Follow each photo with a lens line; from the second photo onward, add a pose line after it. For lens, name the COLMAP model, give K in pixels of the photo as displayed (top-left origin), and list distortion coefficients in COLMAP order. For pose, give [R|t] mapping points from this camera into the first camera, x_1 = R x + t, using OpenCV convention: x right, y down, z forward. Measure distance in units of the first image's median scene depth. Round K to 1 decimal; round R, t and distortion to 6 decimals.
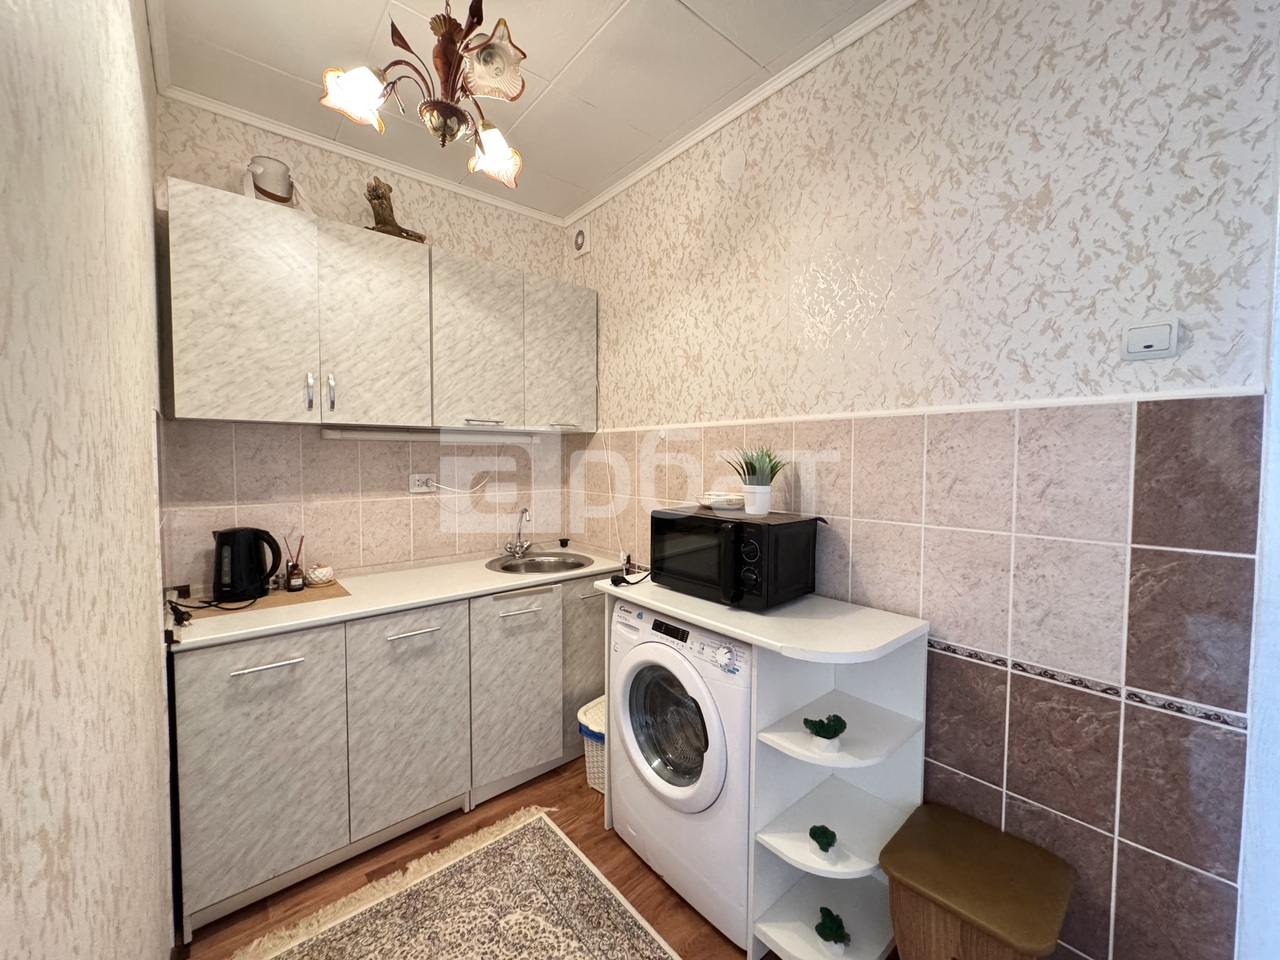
lens RADIAL K [[527.9, 0, 638.7], [0, 527.9, 479.3], [0, 0, 1]] dist [-0.003709, 0.000274]
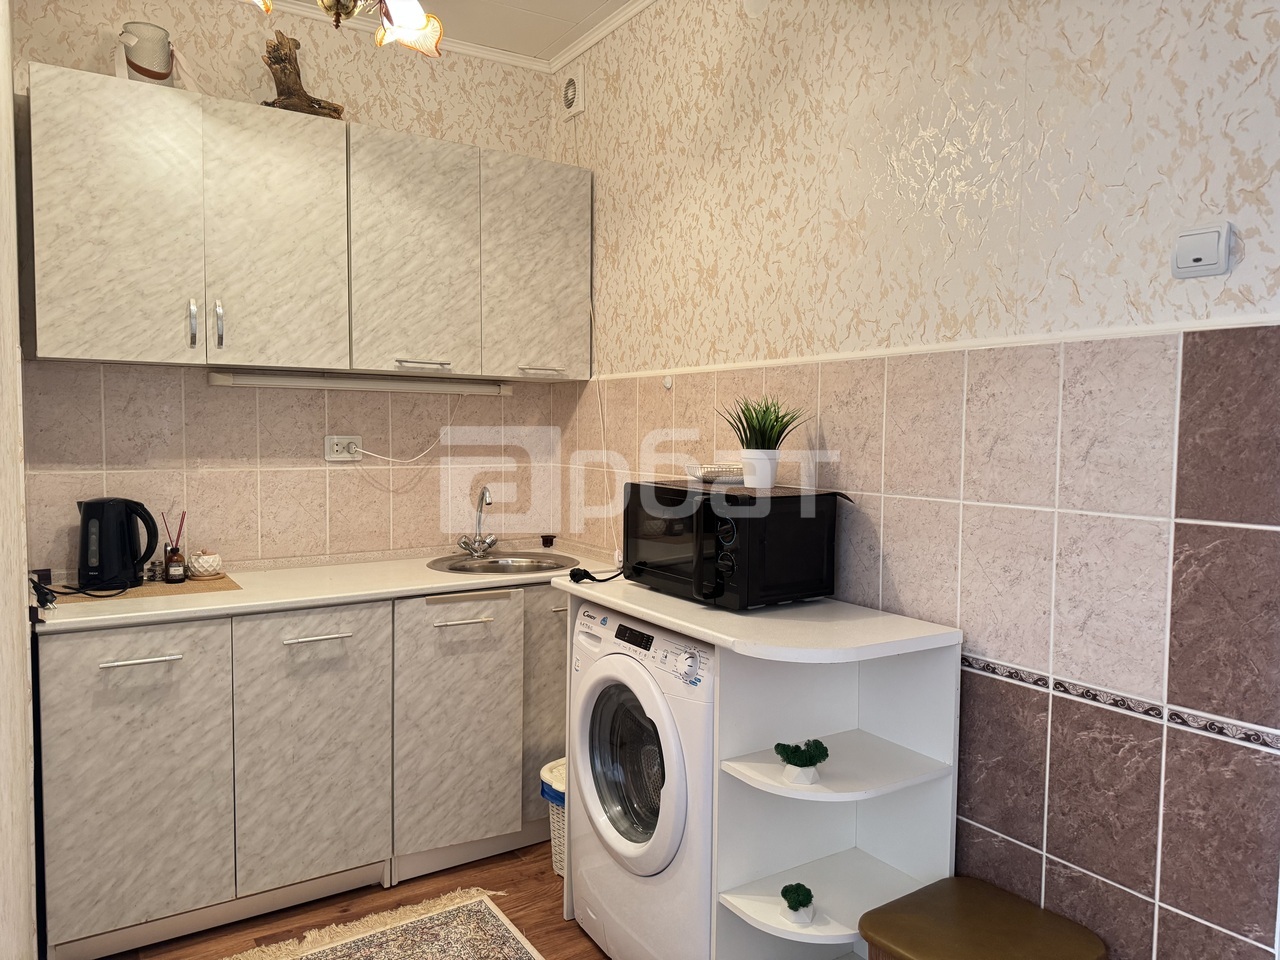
lens RADIAL K [[954.8, 0, 639.6], [0, 954.8, 491.2], [0, 0, 1]] dist [0.049297, -0.061673]
pose [[0.990272, 0.016972, -0.138109, 0.234381], [-0.014227, 0.999682, 0.020837, 0.042964], [0.138419, -0.018669, 0.990198, -0.327235]]
